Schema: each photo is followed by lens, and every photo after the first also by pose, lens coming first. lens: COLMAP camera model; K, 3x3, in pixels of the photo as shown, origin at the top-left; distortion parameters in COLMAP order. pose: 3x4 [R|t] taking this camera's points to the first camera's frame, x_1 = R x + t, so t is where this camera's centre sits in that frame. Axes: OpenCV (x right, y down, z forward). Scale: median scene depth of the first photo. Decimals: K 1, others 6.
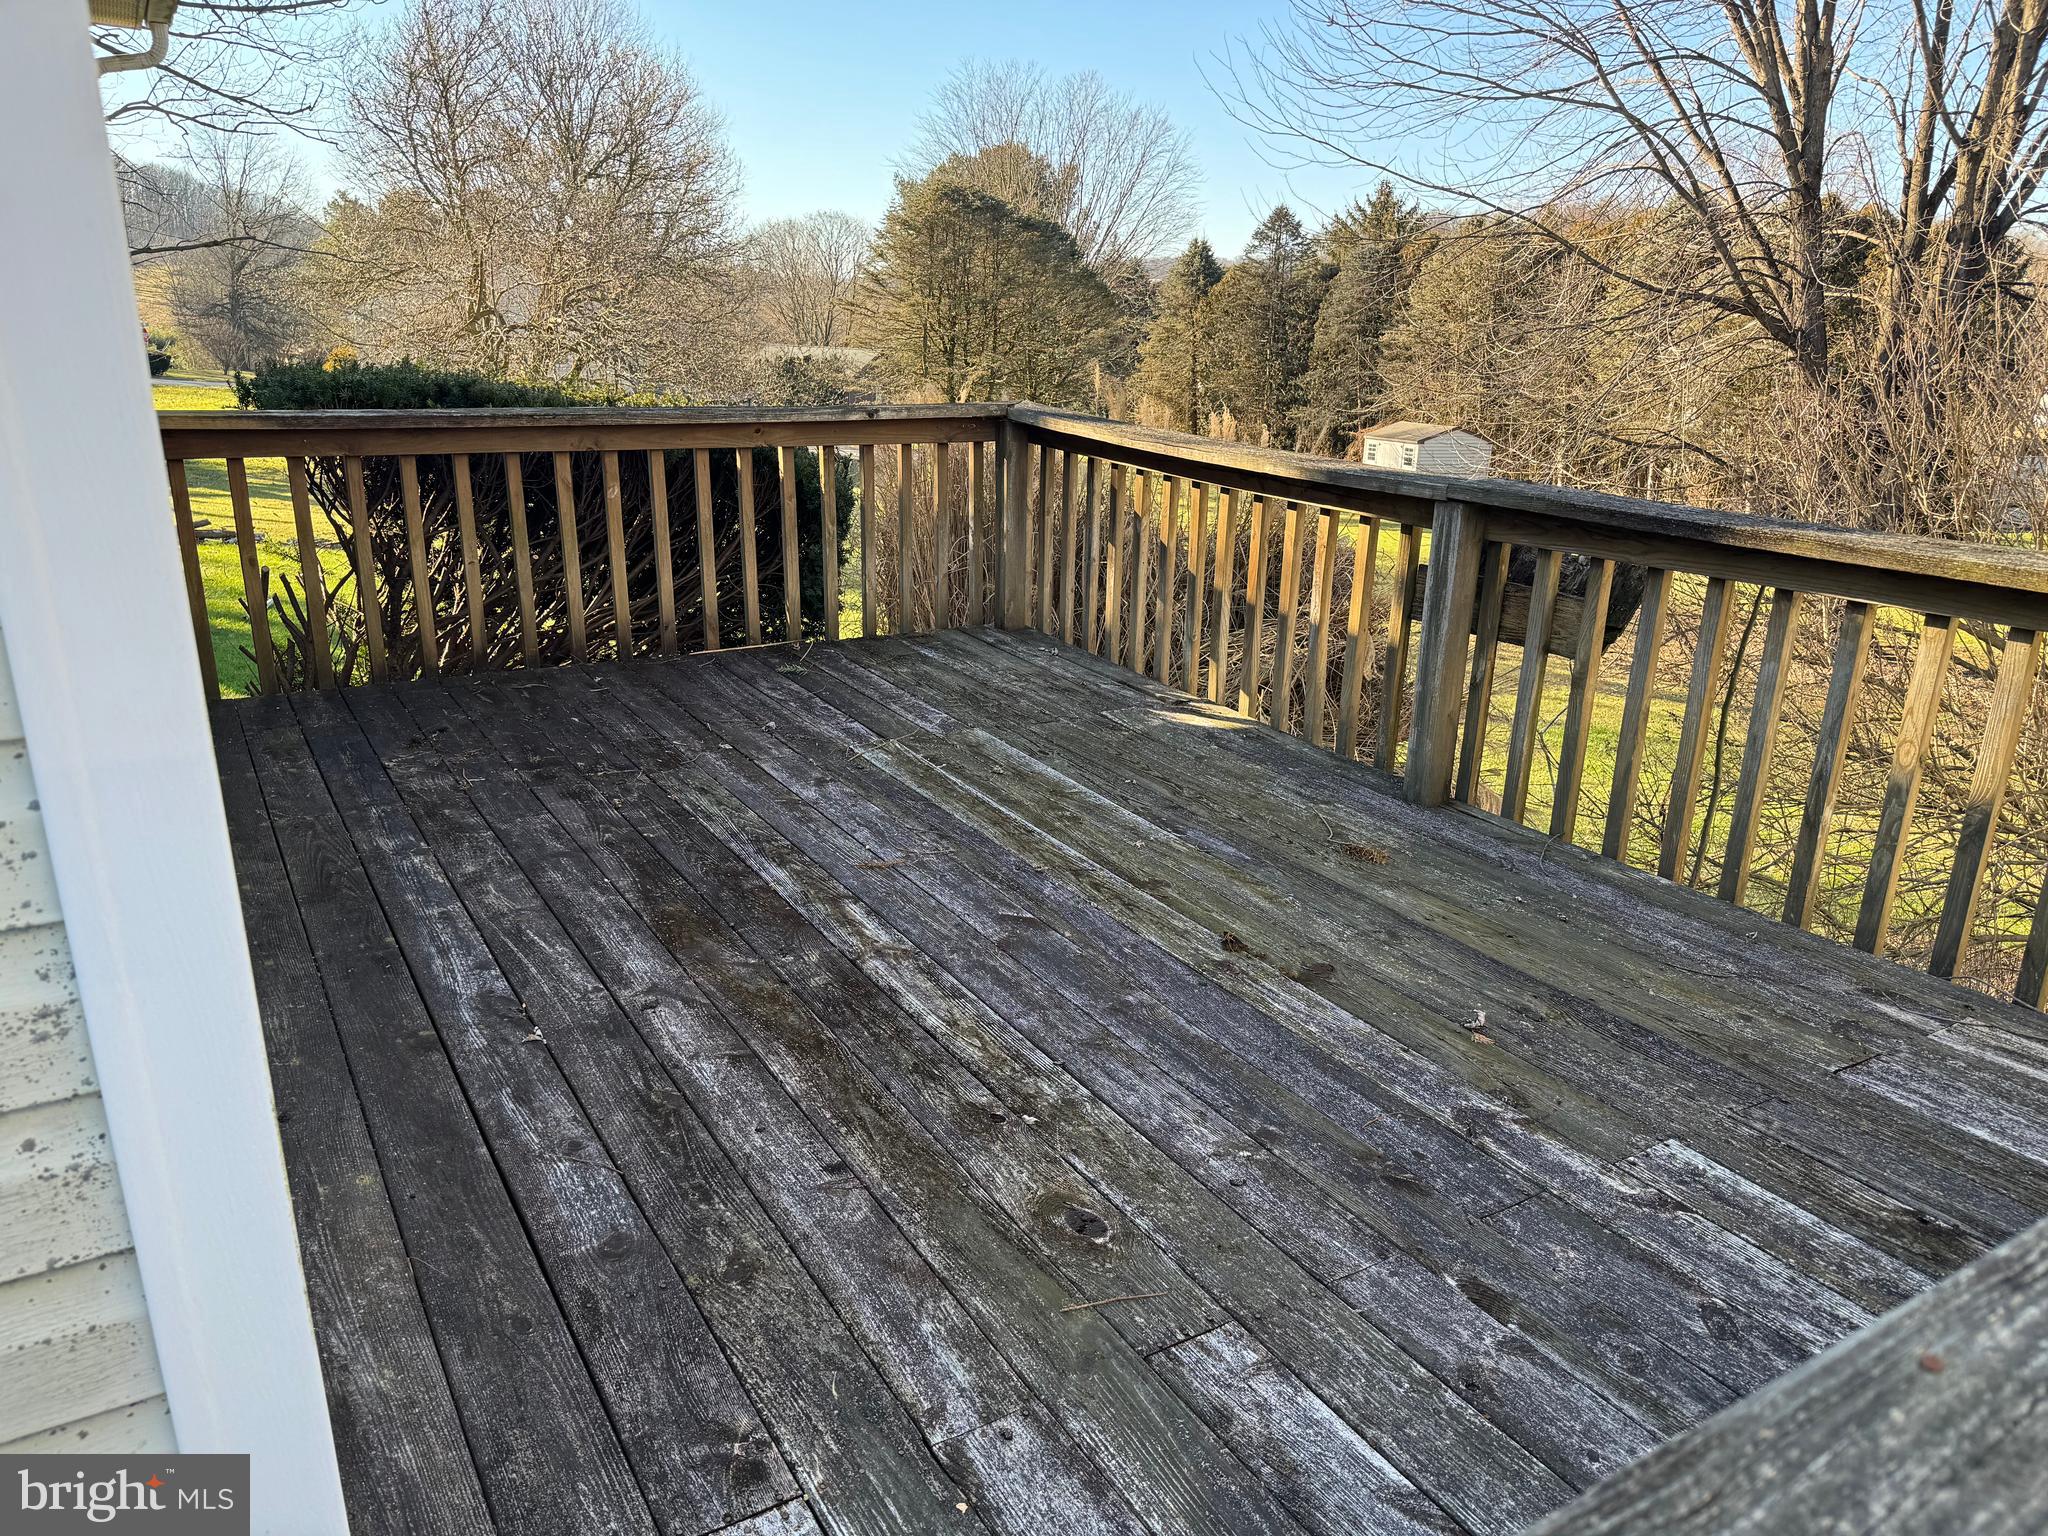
lens RADIAL K [[1430.6, 0, 995.6], [0, 1430.6, 777.3], [0, 0, 1]] dist [0.053928, -0.063894]
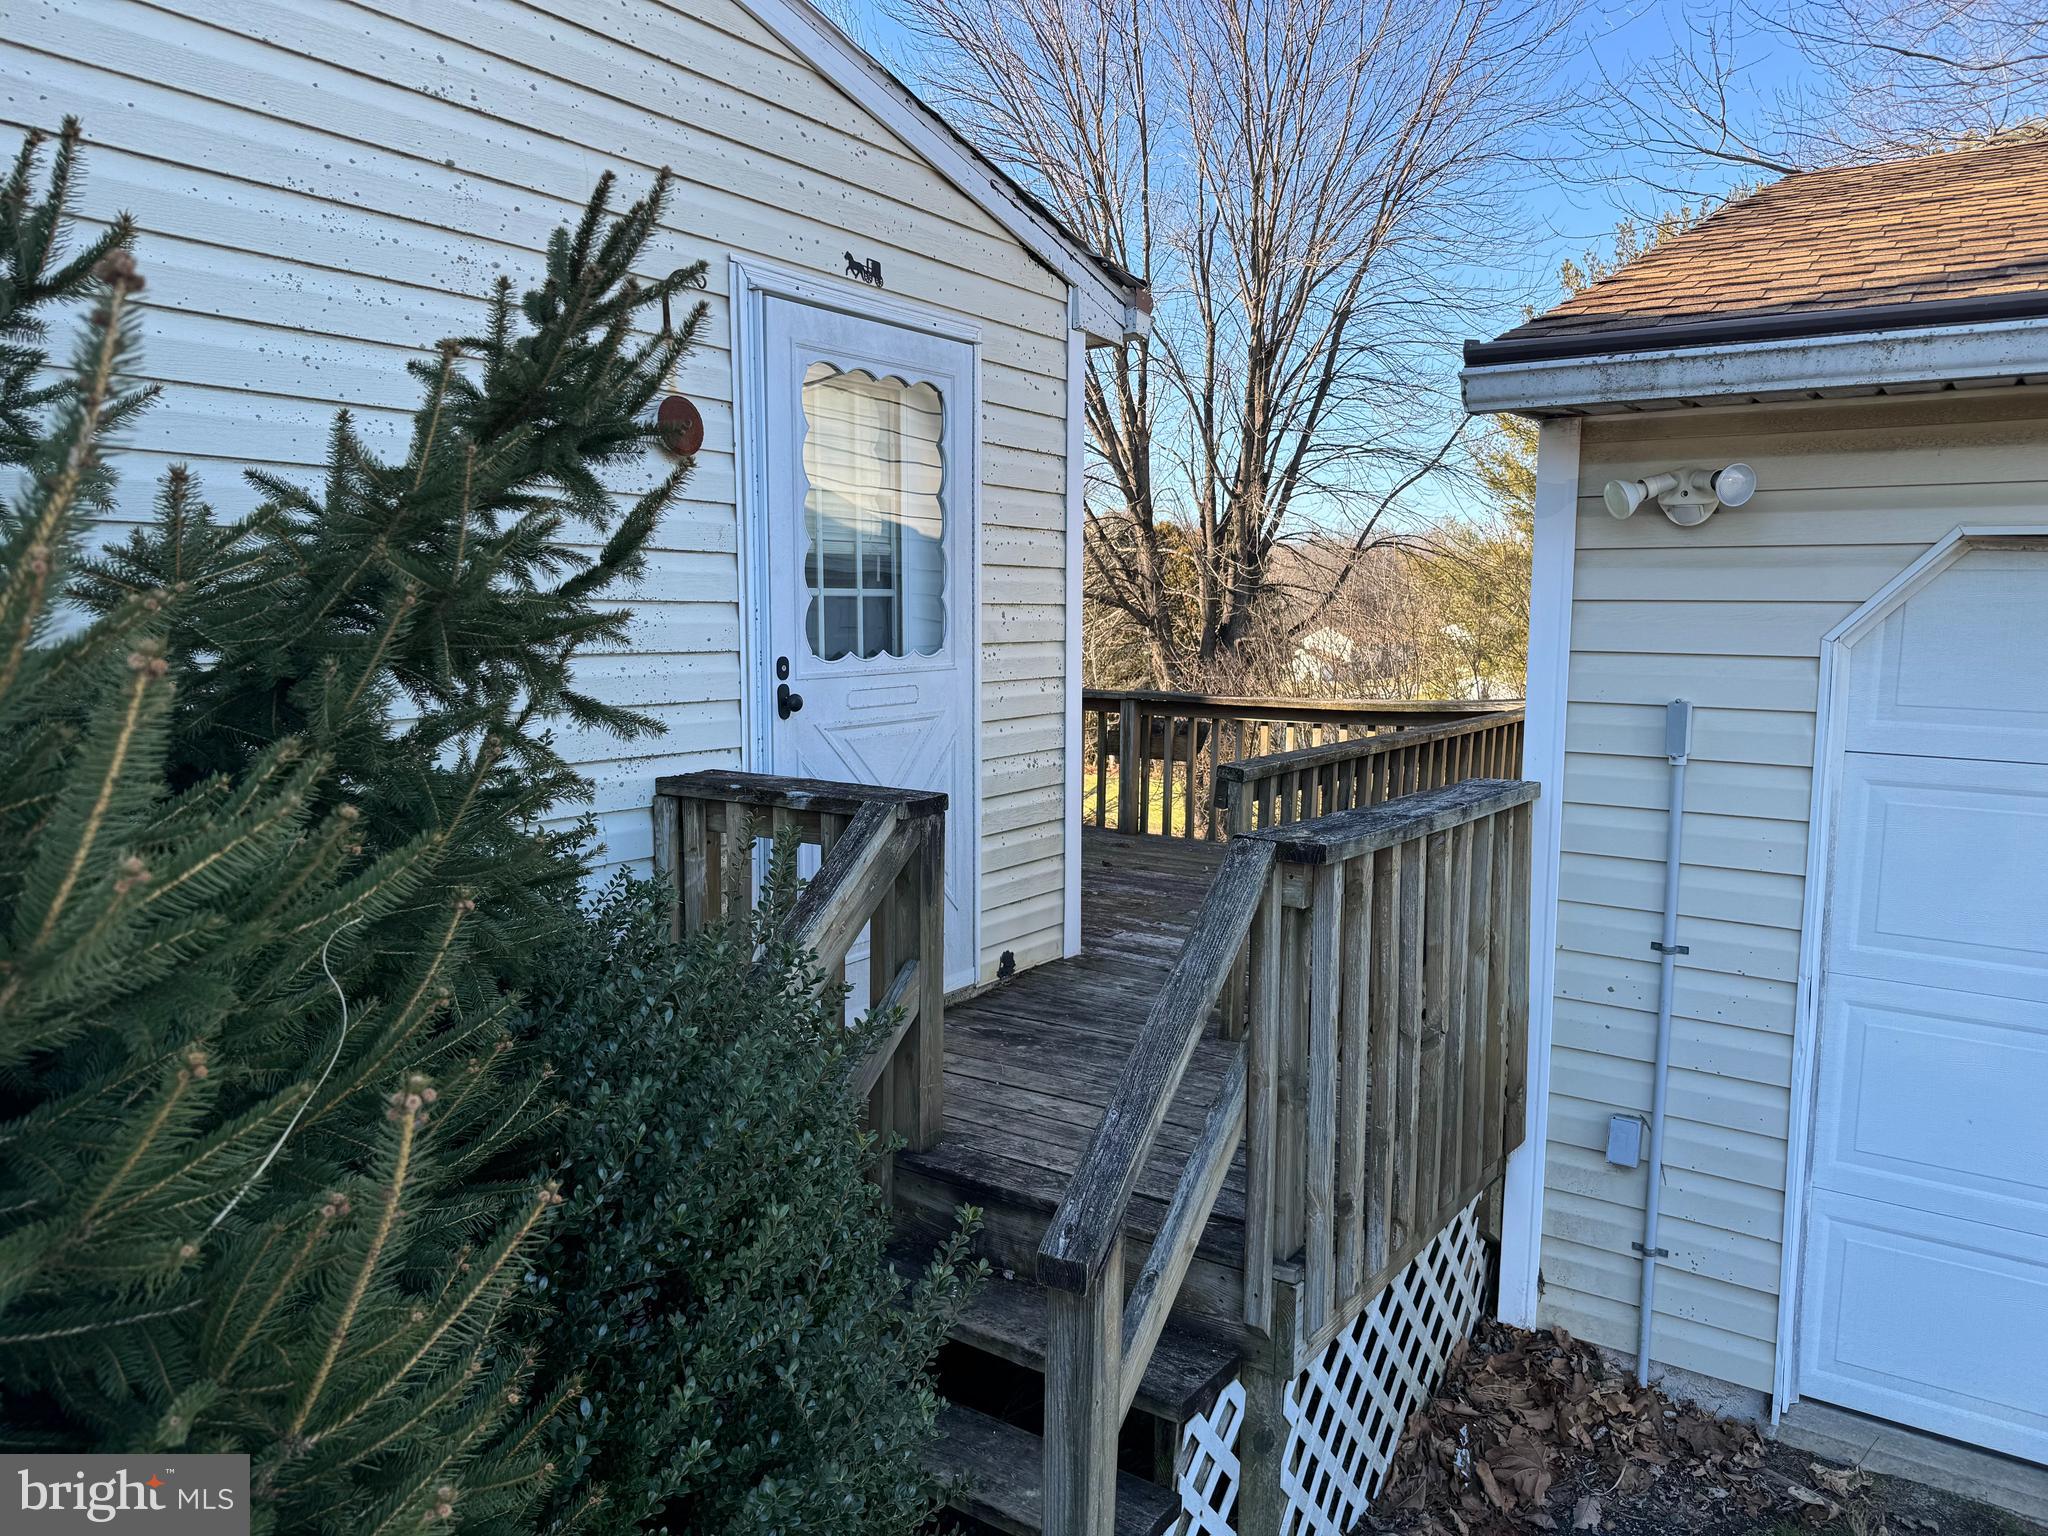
lens RADIAL K [[1442.8, 0, 1011.2], [0, 1442.8, 775.3], [0, 0, 1]] dist [0.002443, -0.006718]
pose [[0.913382, -0.053806, 0.403531, -0.155622], [0.128666, 0.978572, -0.160752, 0.053852], [-0.386235, 0.198749, 0.900734, -0.196364]]
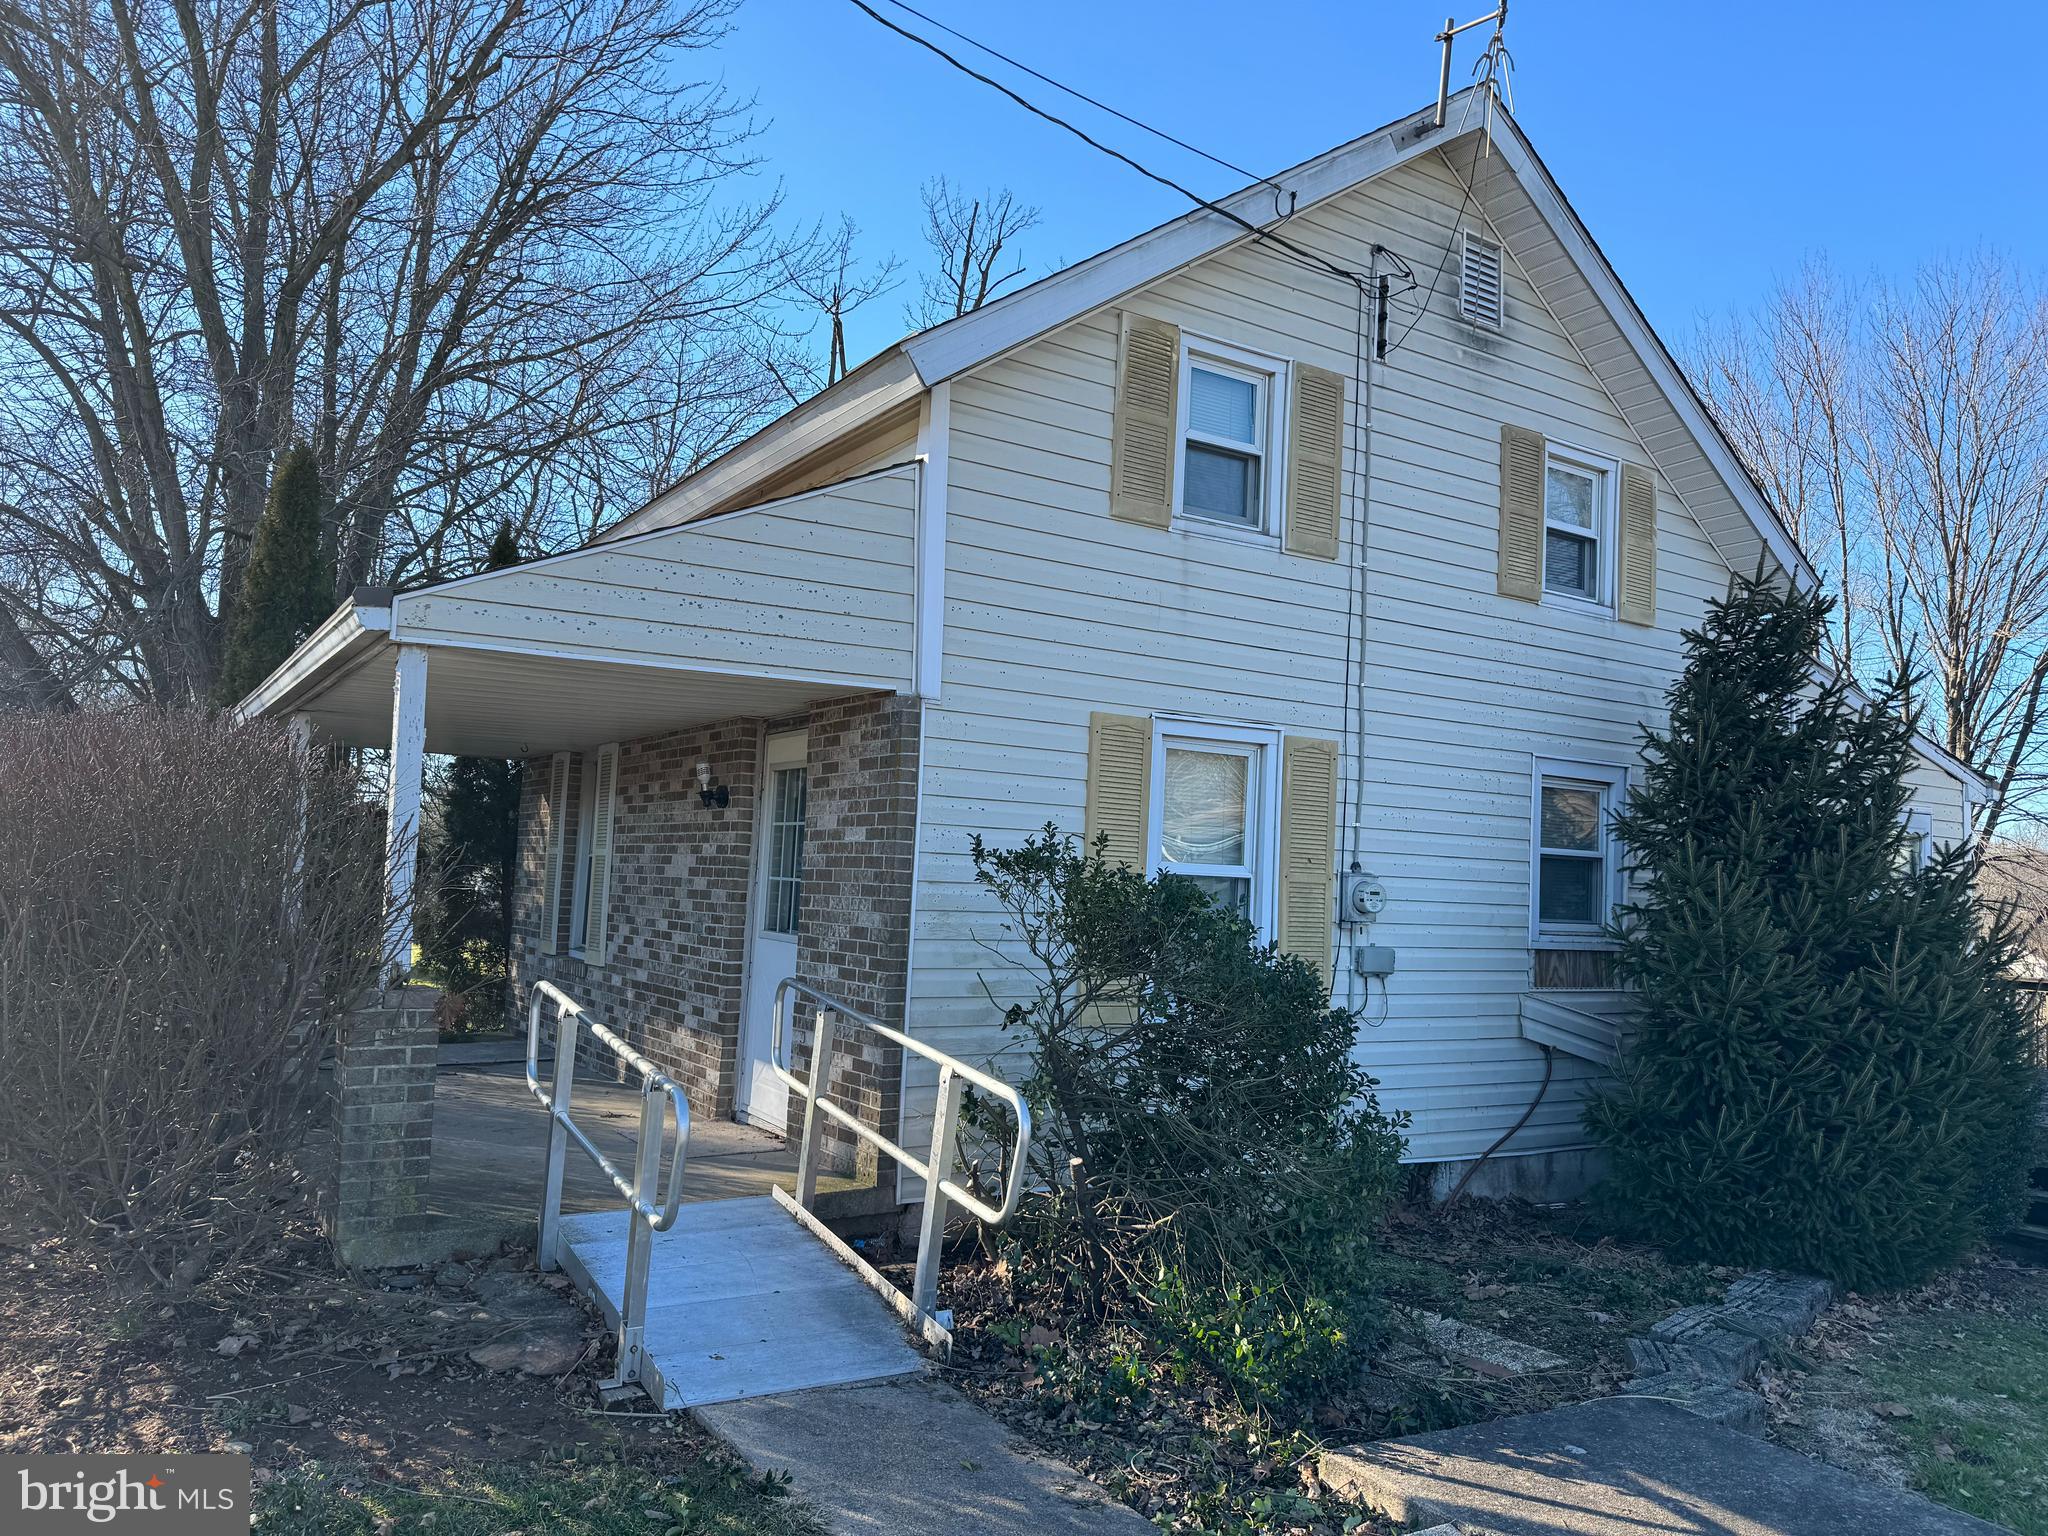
lens RADIAL K [[1442.8, 0, 1011.2], [0, 1442.8, 775.3], [0, 0, 1]] dist [0.002443, -0.006718]
pose [[0.999132, 0.027186, 0.031557, -0.503454], [-0.013376, 0.926916, -0.375030, 0.171903], [-0.039446, 0.374282, 0.926476, -0.583596]]
